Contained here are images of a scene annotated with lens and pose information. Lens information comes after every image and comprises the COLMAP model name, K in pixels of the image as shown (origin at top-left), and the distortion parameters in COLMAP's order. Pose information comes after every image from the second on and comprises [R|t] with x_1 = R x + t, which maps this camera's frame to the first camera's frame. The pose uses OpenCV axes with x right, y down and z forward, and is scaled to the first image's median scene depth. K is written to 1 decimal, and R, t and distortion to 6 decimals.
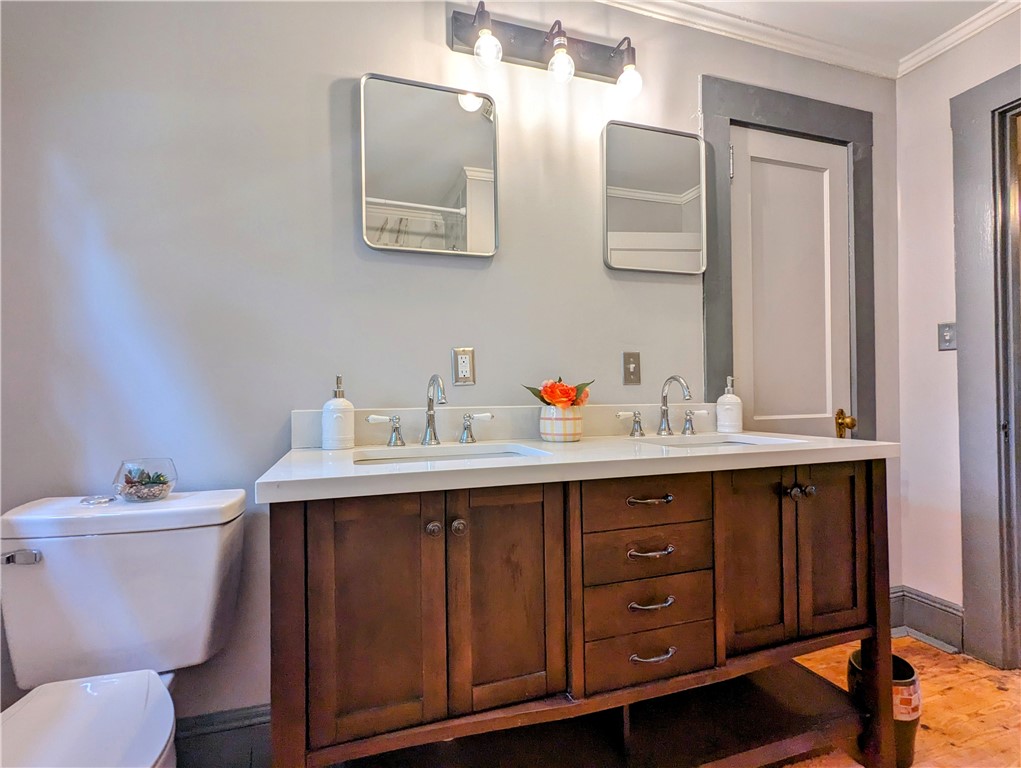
lens RADIAL K [[485.7, 0, 510.9], [0, 485.7, 387.7], [0, 0, 1]] dist [0.000709, 0.000634]
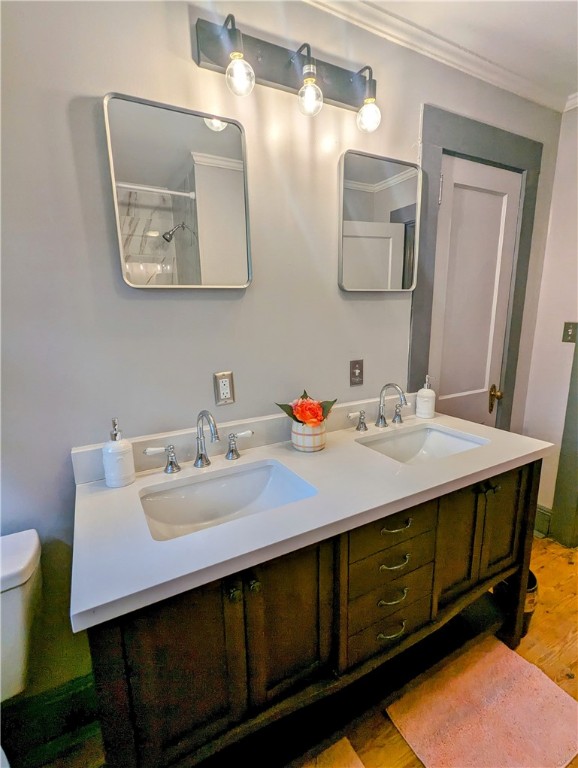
lens RADIAL K [[365.3, 0, 286.1], [0, 365.3, 385.6], [0, 0, 1]] dist [0.000709, 0.000634]
pose [[0.984198, -0.041146, 0.172226, -0.093893], [0.004574, 0.978210, 0.207568, -0.211478], [-0.177014, -0.203500, 0.962940, 0.137321]]
